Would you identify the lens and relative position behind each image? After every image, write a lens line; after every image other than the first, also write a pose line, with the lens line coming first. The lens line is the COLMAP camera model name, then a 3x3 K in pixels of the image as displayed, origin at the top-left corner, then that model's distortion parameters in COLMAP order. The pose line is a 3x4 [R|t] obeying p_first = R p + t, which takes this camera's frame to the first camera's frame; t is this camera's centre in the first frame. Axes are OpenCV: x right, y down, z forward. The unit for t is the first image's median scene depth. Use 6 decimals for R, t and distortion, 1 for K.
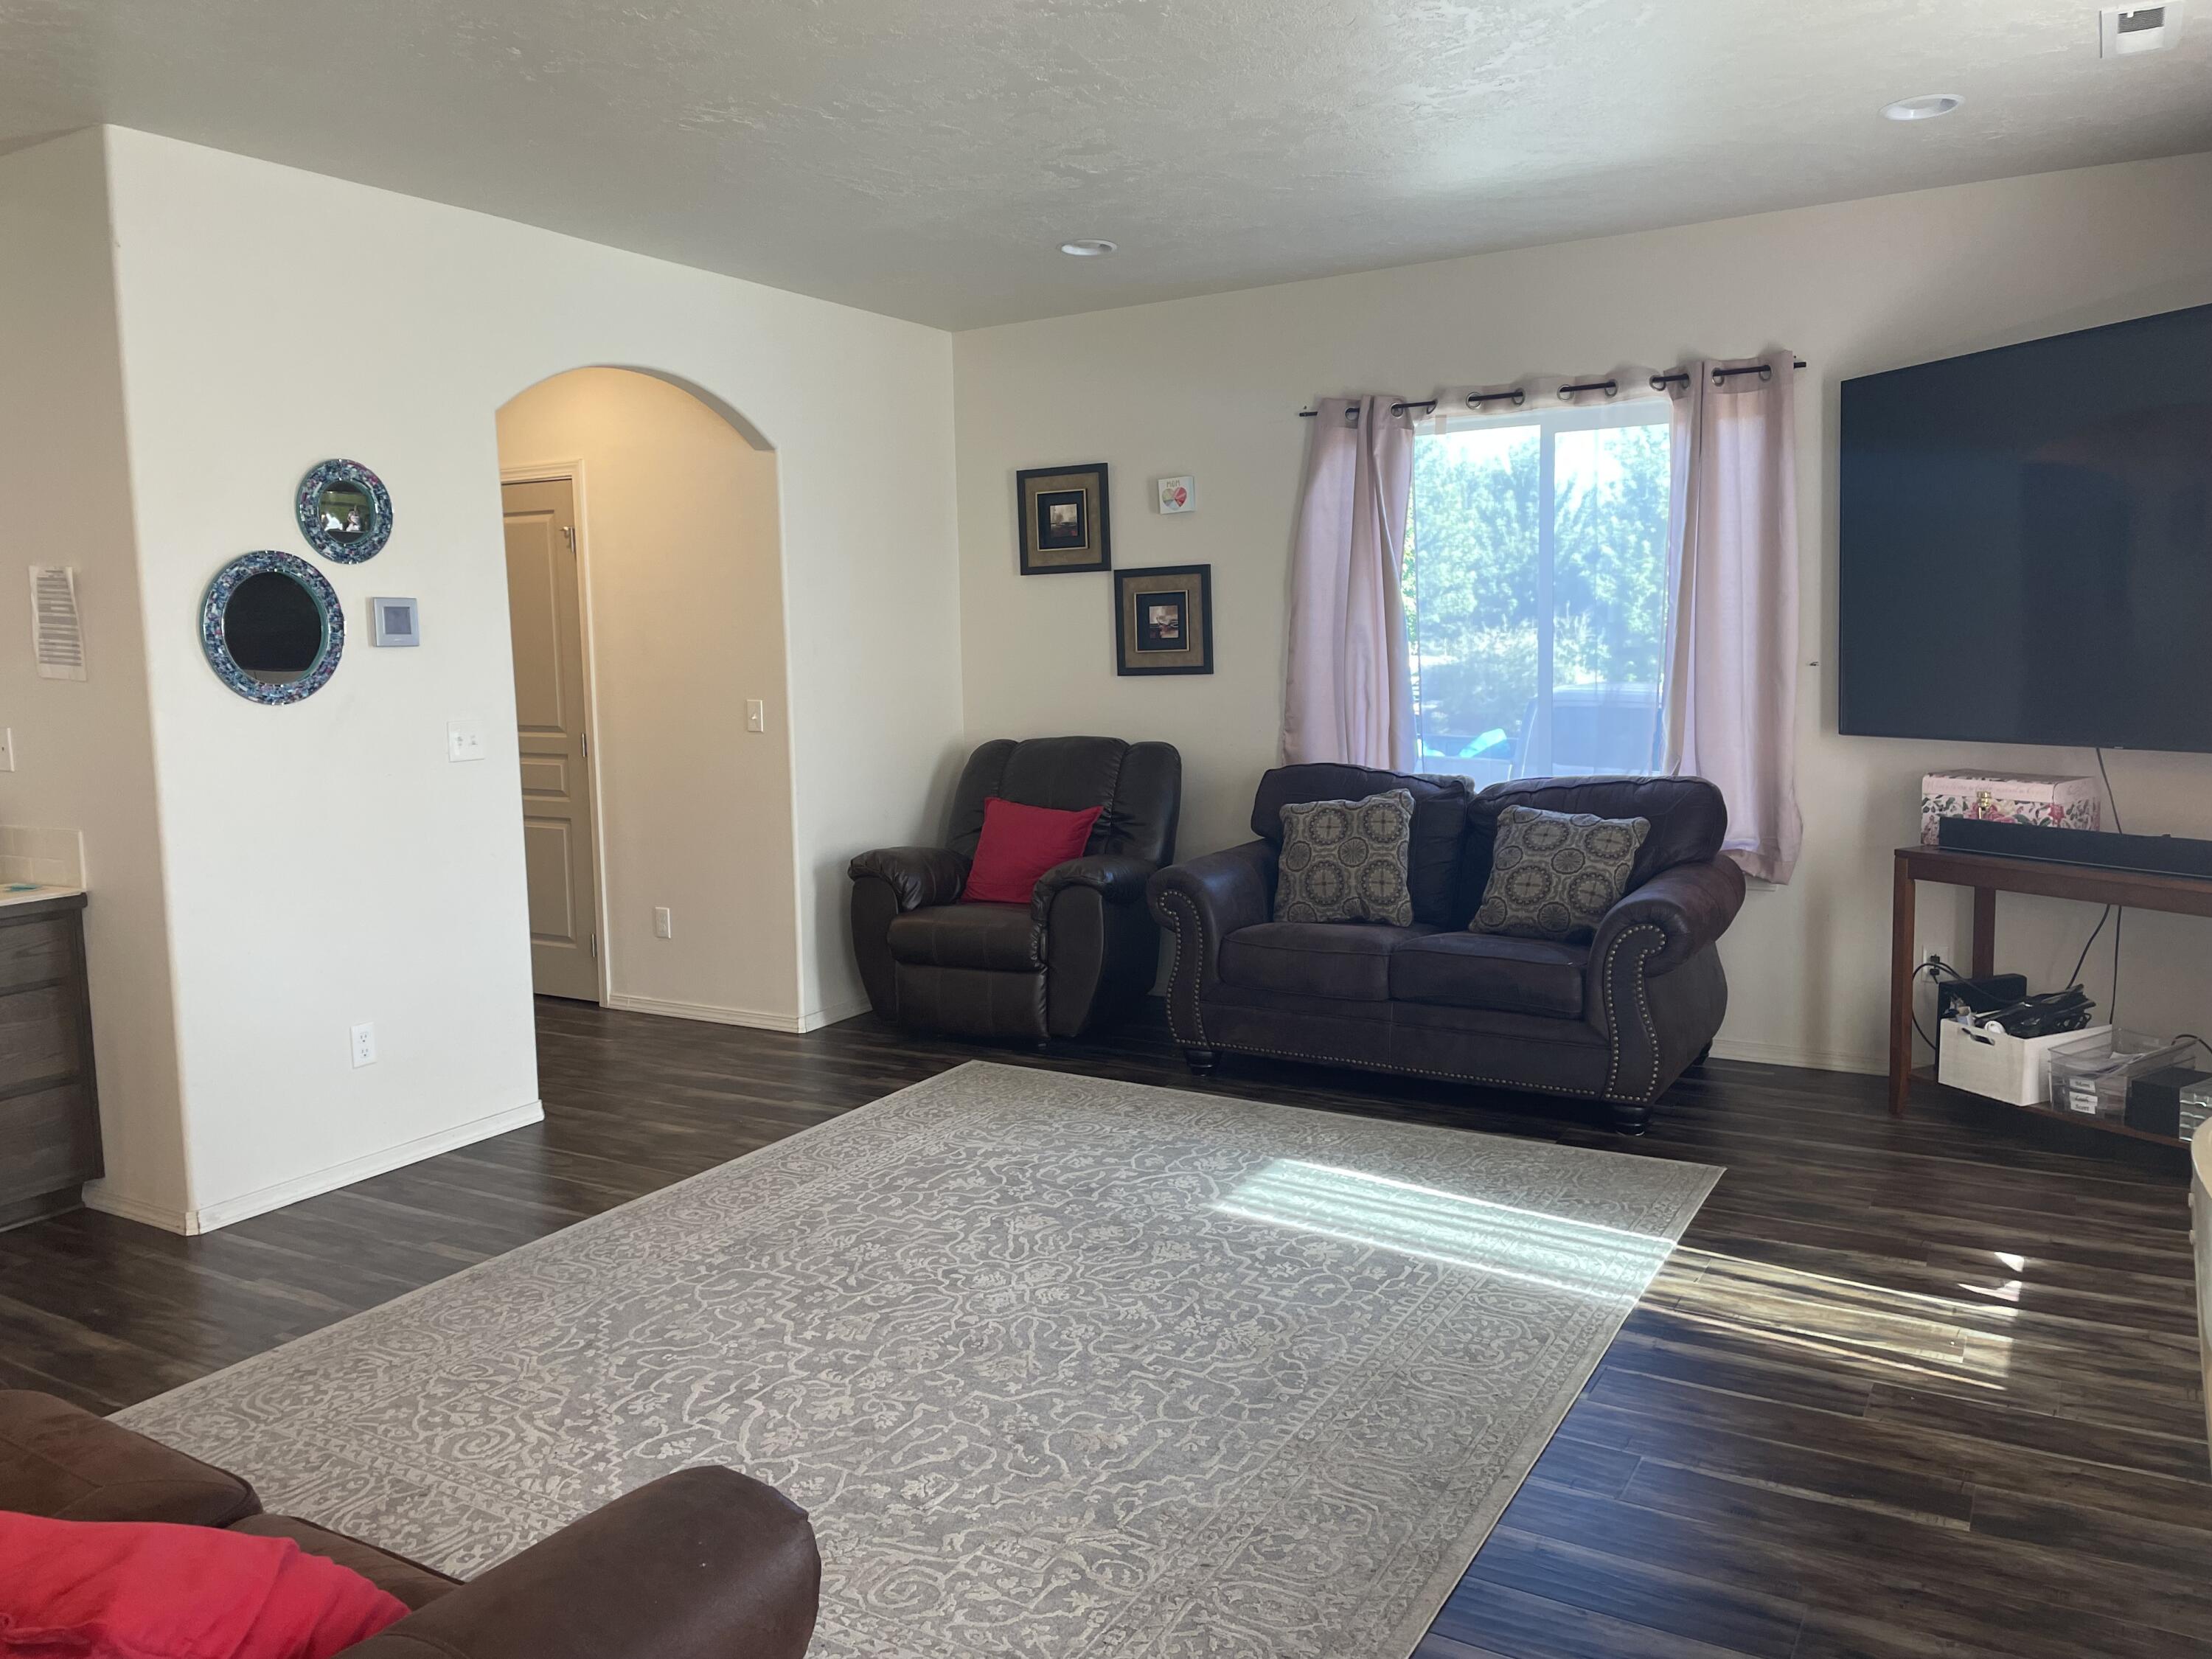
lens RADIAL K [[1656.0, 0, 1078.1], [0, 1656.0, 818.7], [0, 0, 1]] dist [0.067082, -0.083115]
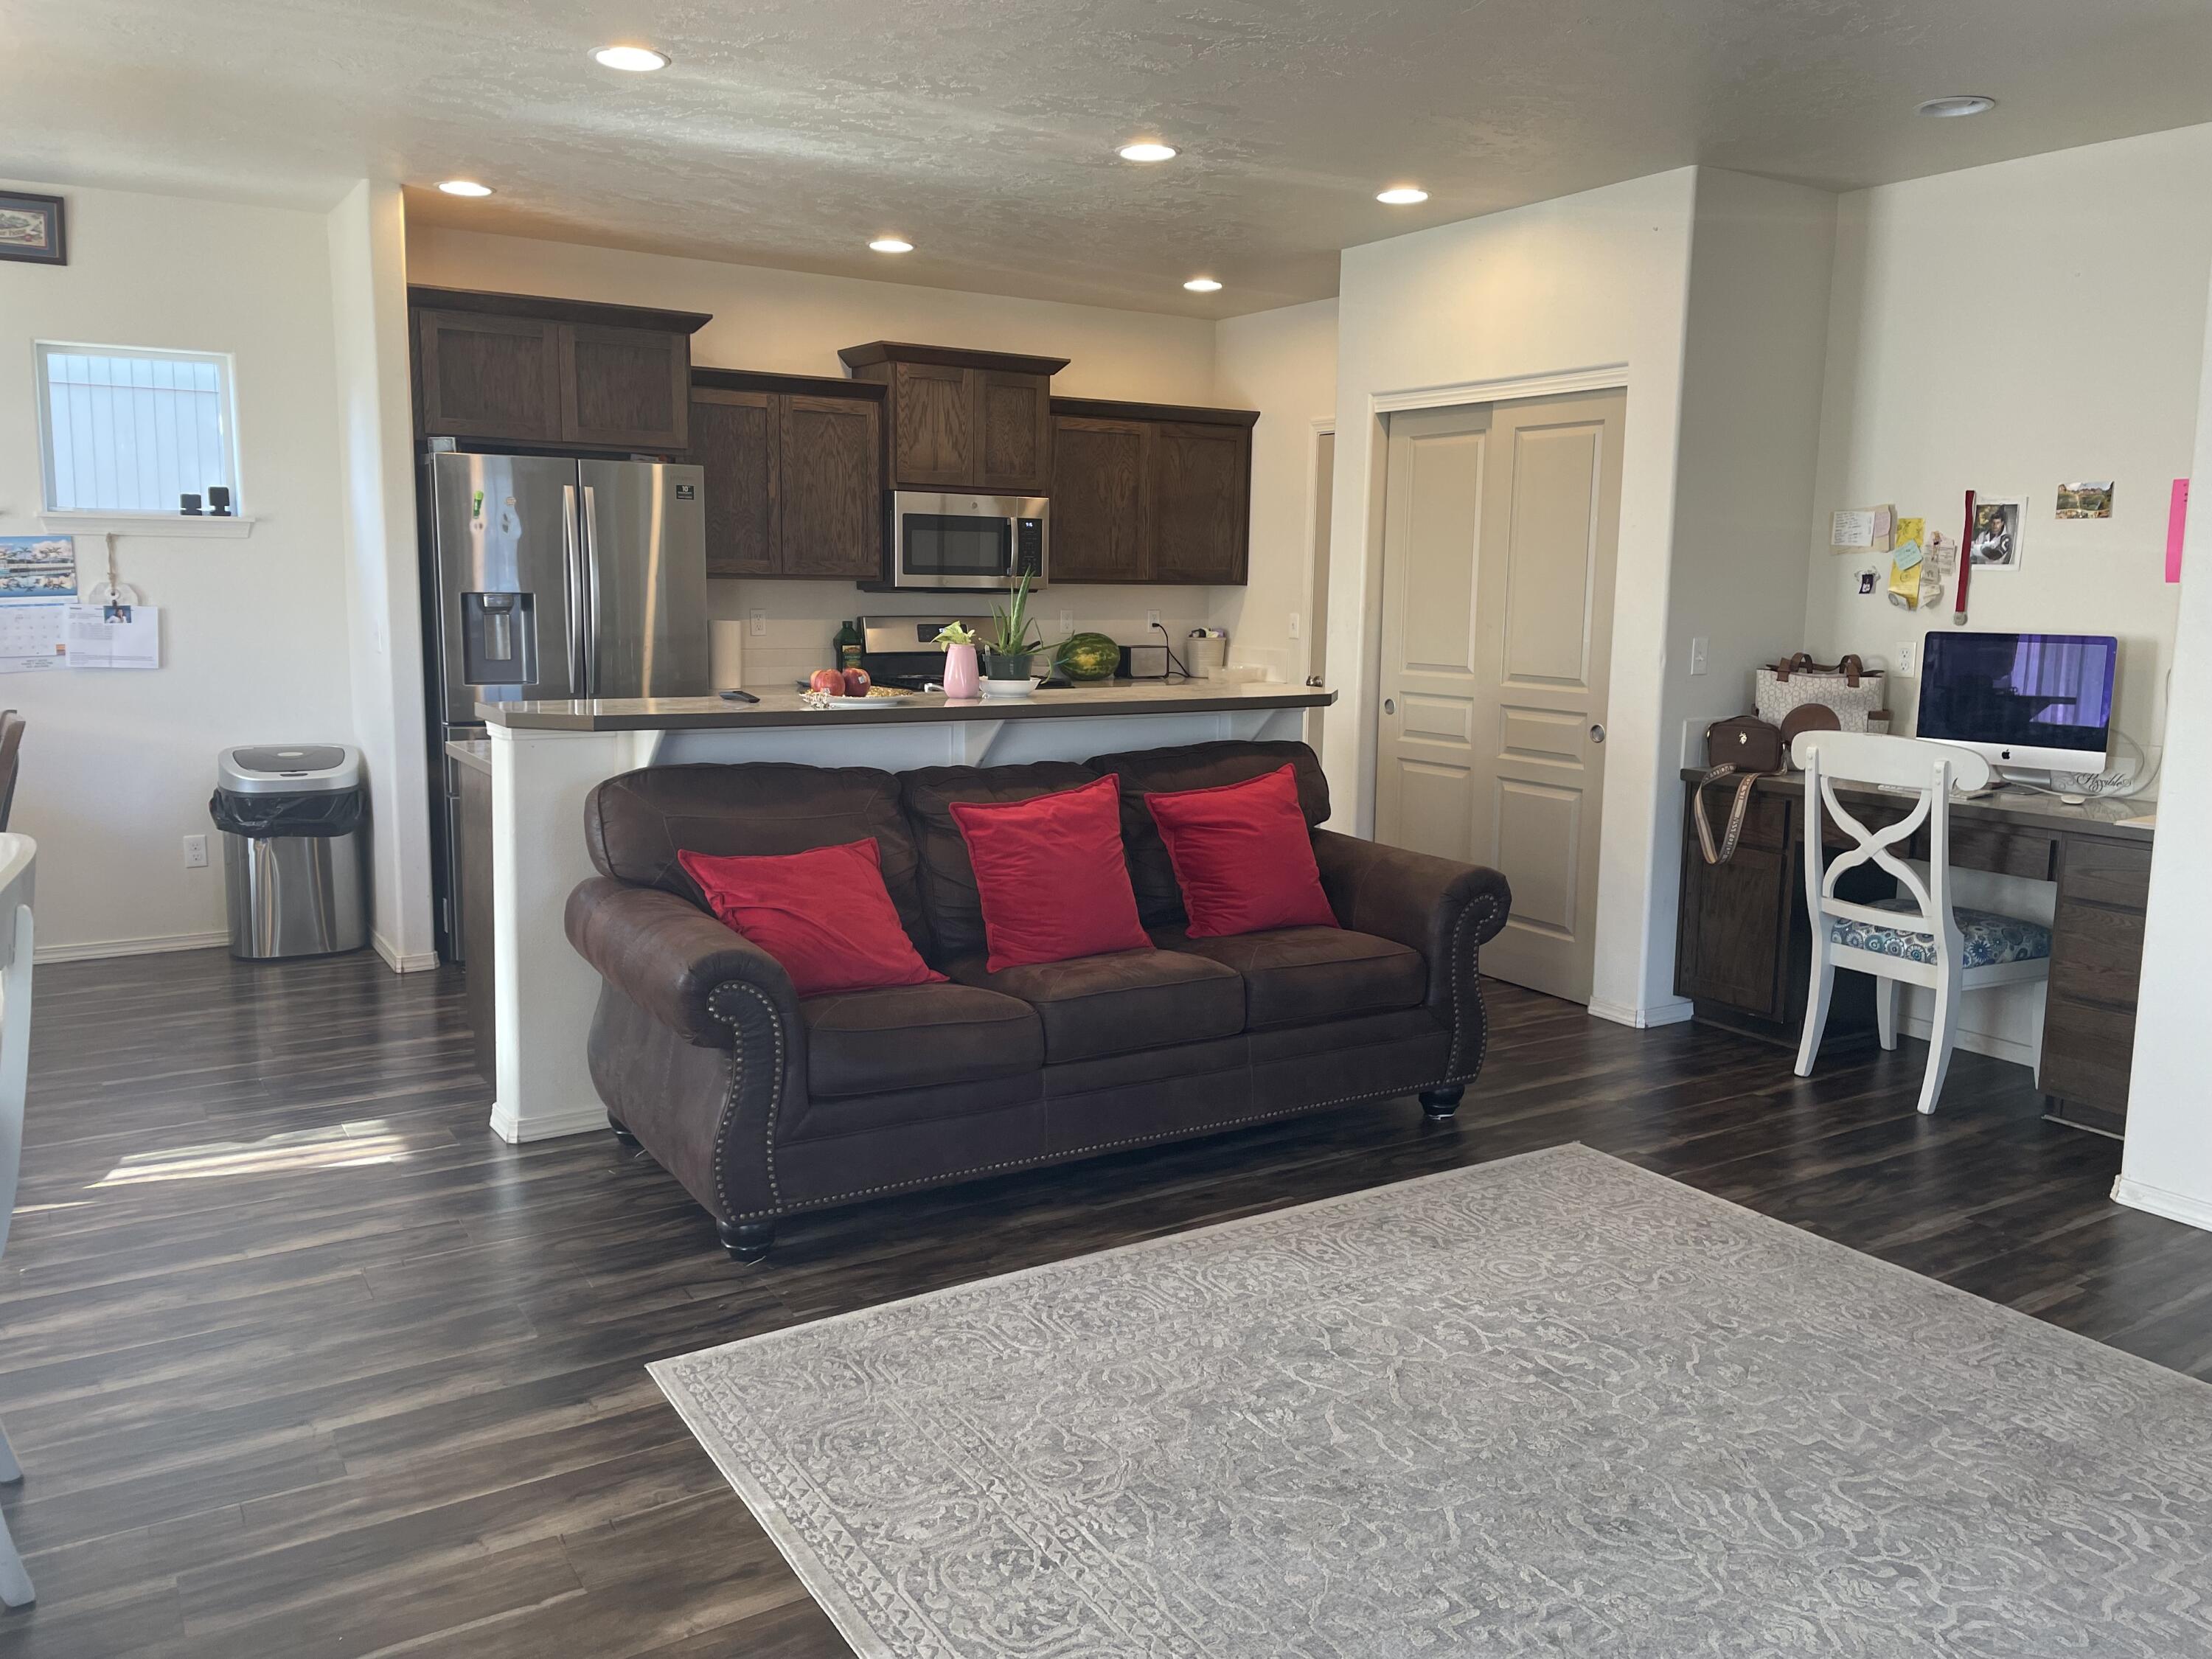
lens RADIAL K [[1656.0, 0, 1108.5], [0, 1656.0, 802.8], [0, 0, 1]] dist [0.067082, -0.083115]
pose [[-0.450284, 0.140791, -0.881715, 0.420393], [-0.101894, 0.972936, 0.207394, -0.085836], [0.887052, 0.183228, -0.423752, 0.669907]]
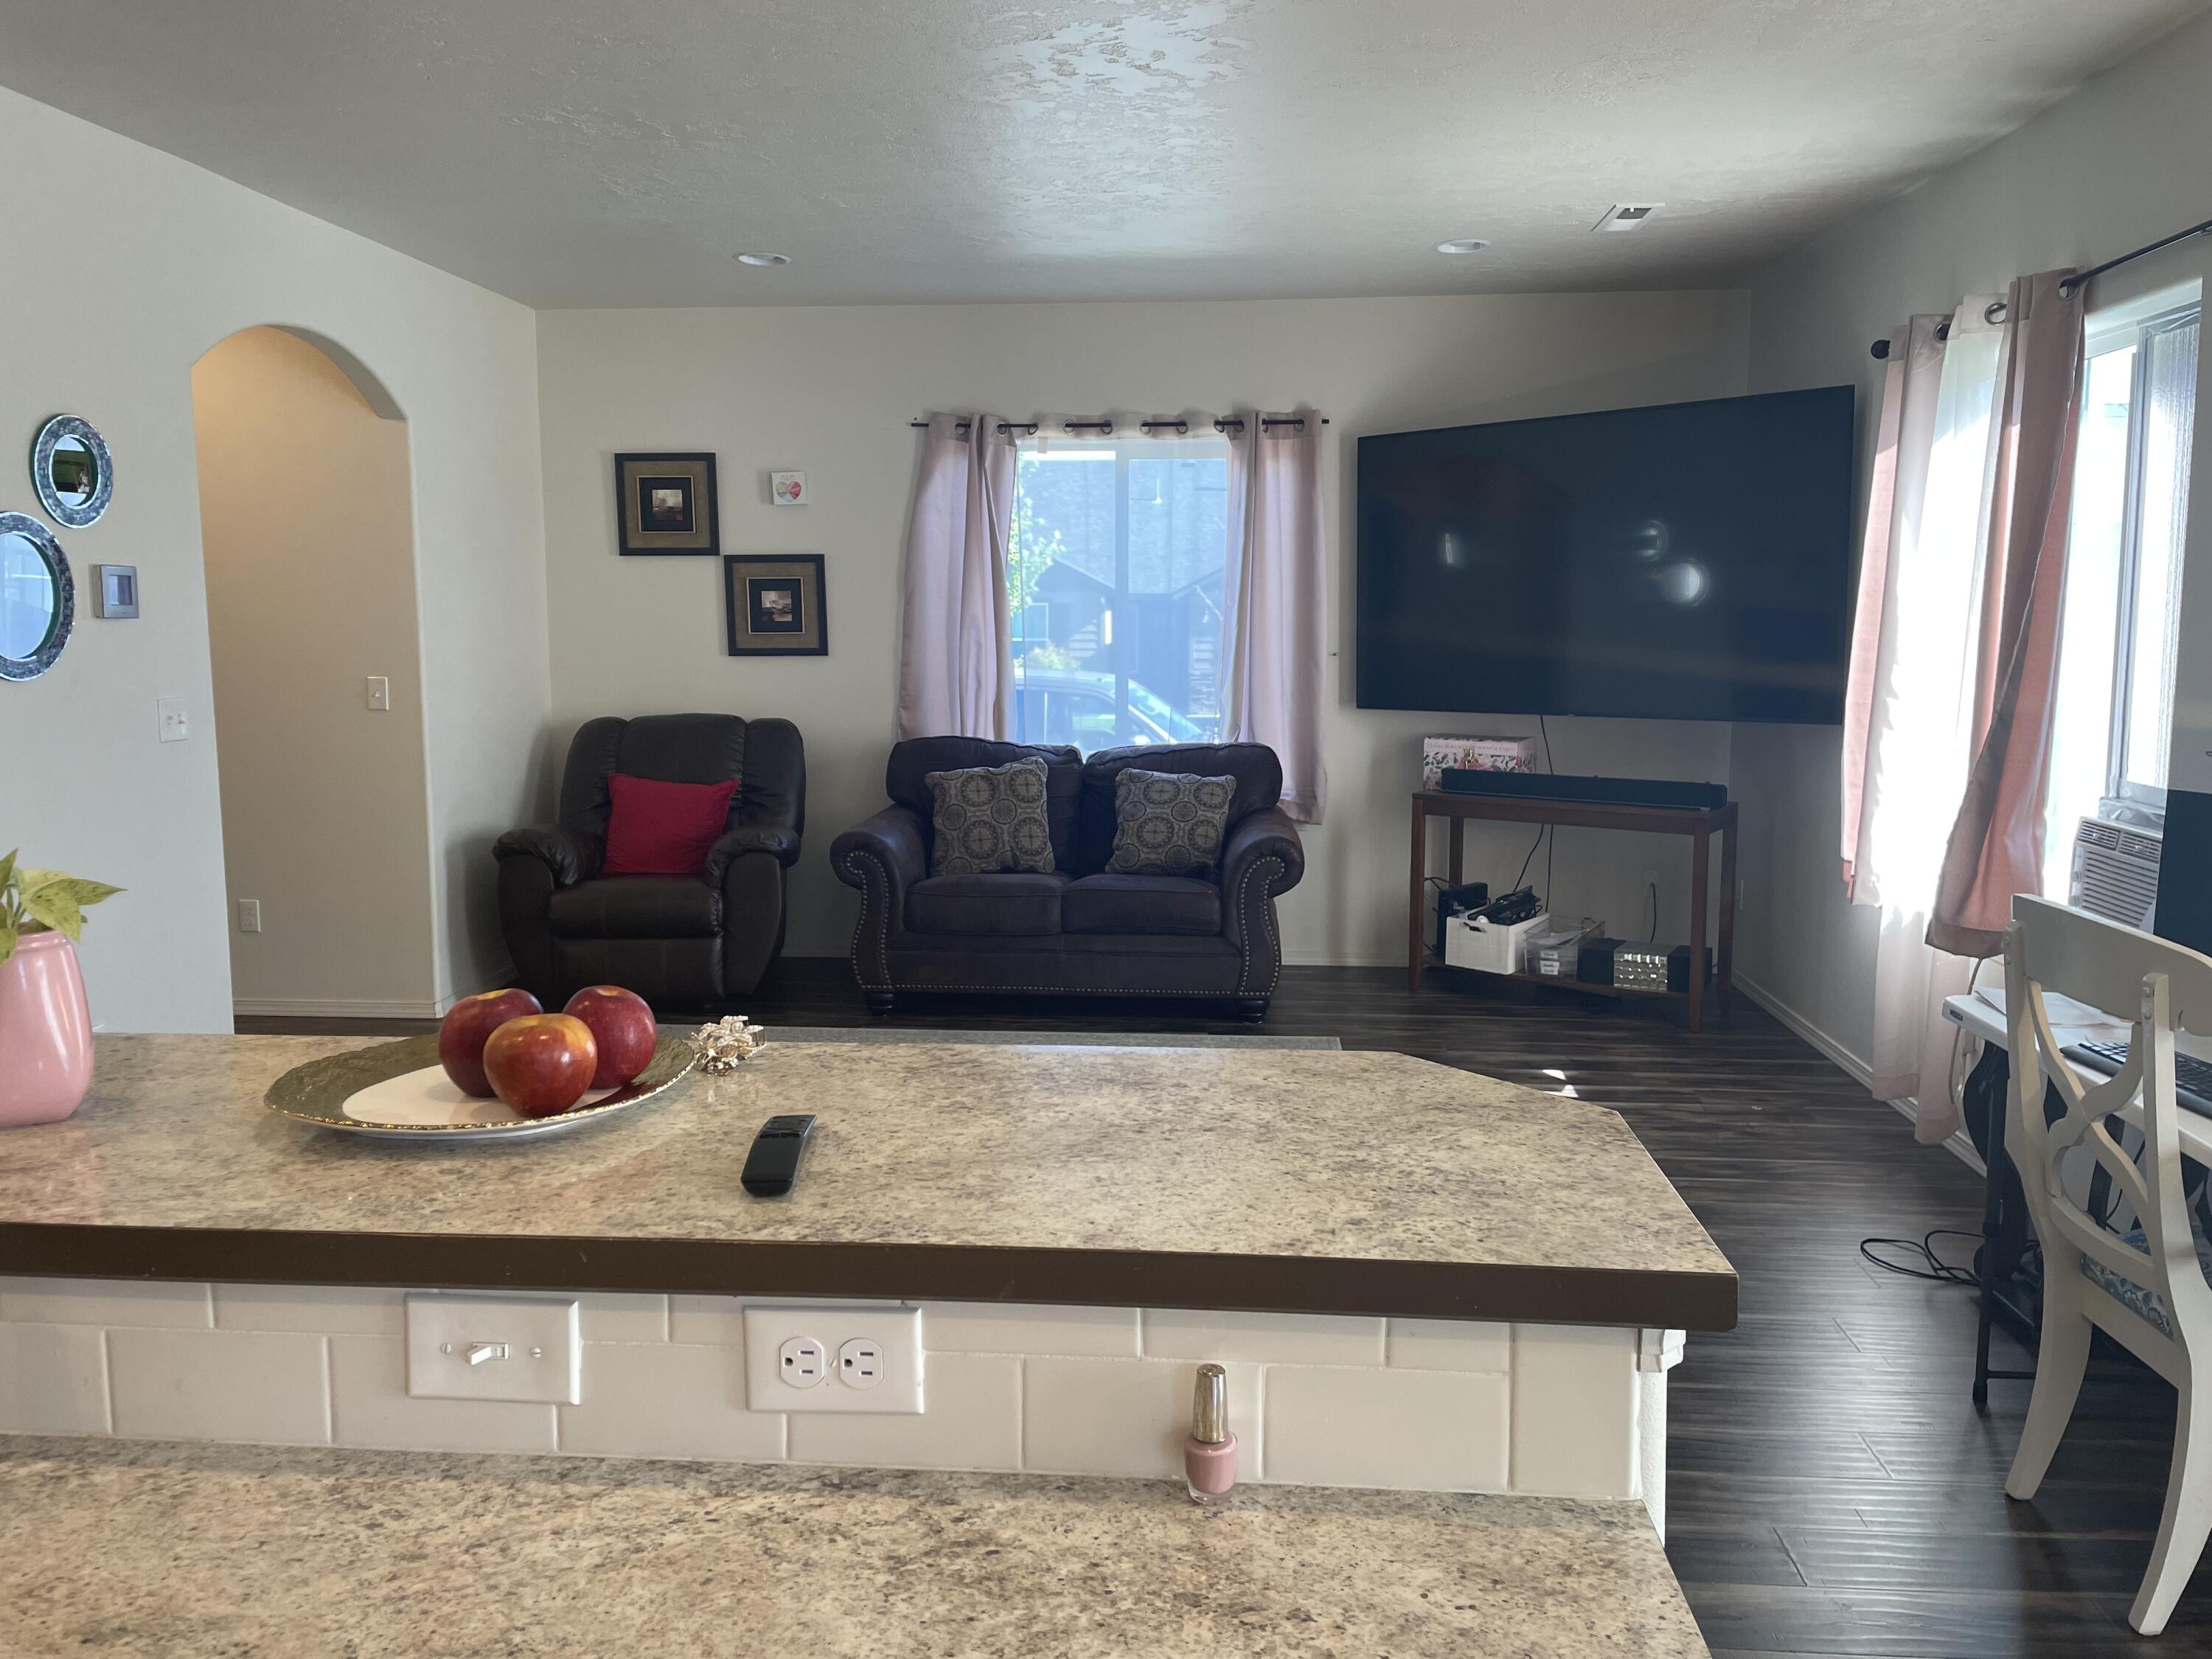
lens RADIAL K [[1656.0, 0, 1110.0], [0, 1656.0, 818.7], [0, 0, 1]] dist [0.067082, -0.083115]
pose [[0.890559, -0.035154, 0.453507, -0.295728], [0.029845, 0.999377, 0.018860, 0.005548], [-0.453887, -0.003261, 0.891053, -0.065676]]
